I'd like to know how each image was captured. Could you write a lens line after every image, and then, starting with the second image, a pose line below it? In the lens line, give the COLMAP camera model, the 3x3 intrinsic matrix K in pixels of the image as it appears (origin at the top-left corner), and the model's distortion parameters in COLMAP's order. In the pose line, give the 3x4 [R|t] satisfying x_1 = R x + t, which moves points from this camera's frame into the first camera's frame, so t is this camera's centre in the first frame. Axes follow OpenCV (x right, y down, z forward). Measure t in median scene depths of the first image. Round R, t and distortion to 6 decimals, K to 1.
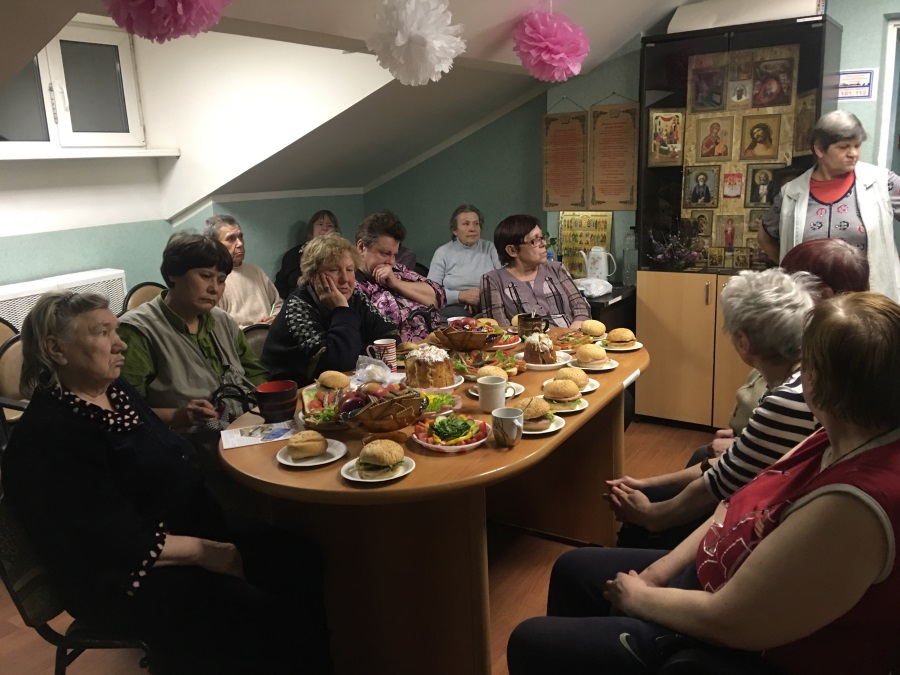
lens RADIAL K [[754.3, 0, 450.0], [0, 754.3, 337.5], [0, 0, 1]] dist [0.117265, -0.169379]
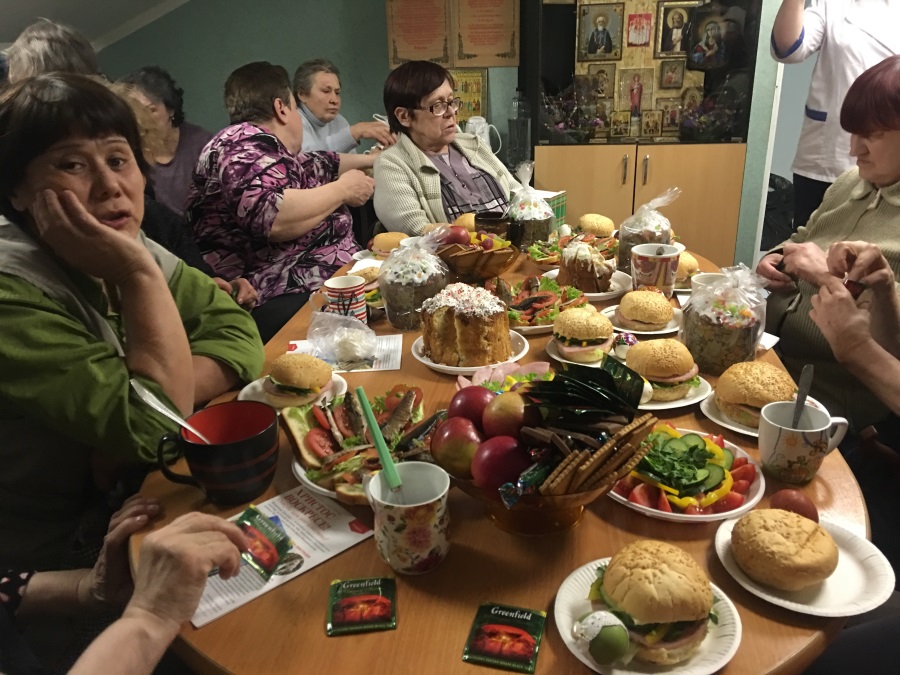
lens RADIAL K [[754.3, 0, 450.0], [0, 754.3, 337.5], [0, 0, 1]] dist [0.117265, -0.169379]
pose [[0.925182, -0.133106, 0.355416, -0.142347], [0.082944, 0.984757, 0.152887, -0.021346], [-0.370349, -0.111969, 0.922120, 0.300541]]
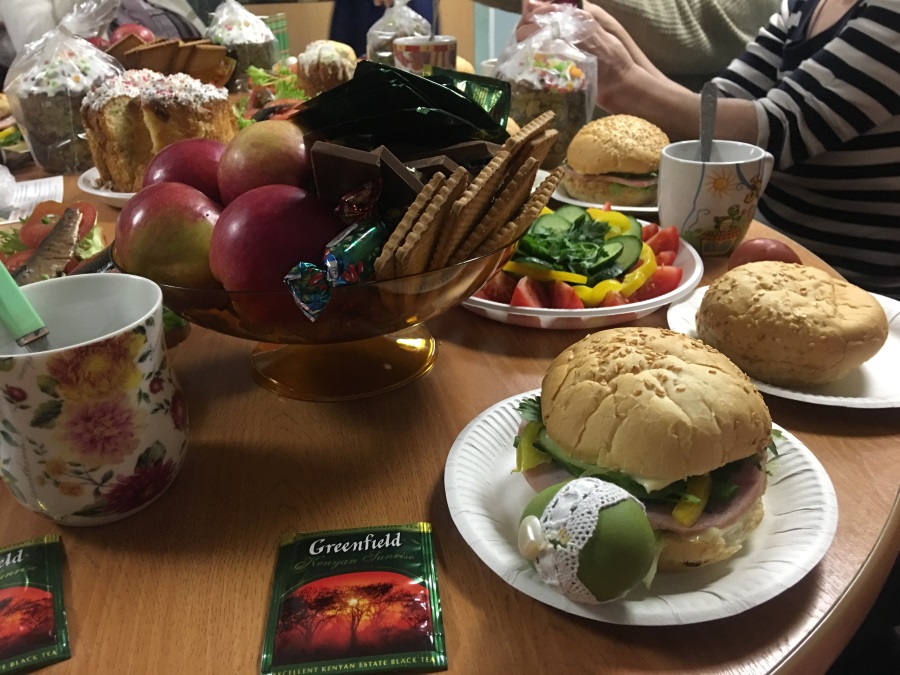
lens RADIAL K [[754.3, 0, 450.0], [0, 754.3, 337.5], [0, 0, 1]] dist [0.117265, -0.169379]
pose [[0.721764, -0.291021, 0.627983, -0.108176], [0.156052, 0.952369, 0.261993, 0.034671], [-0.674318, -0.091099, 0.732801, 0.396180]]
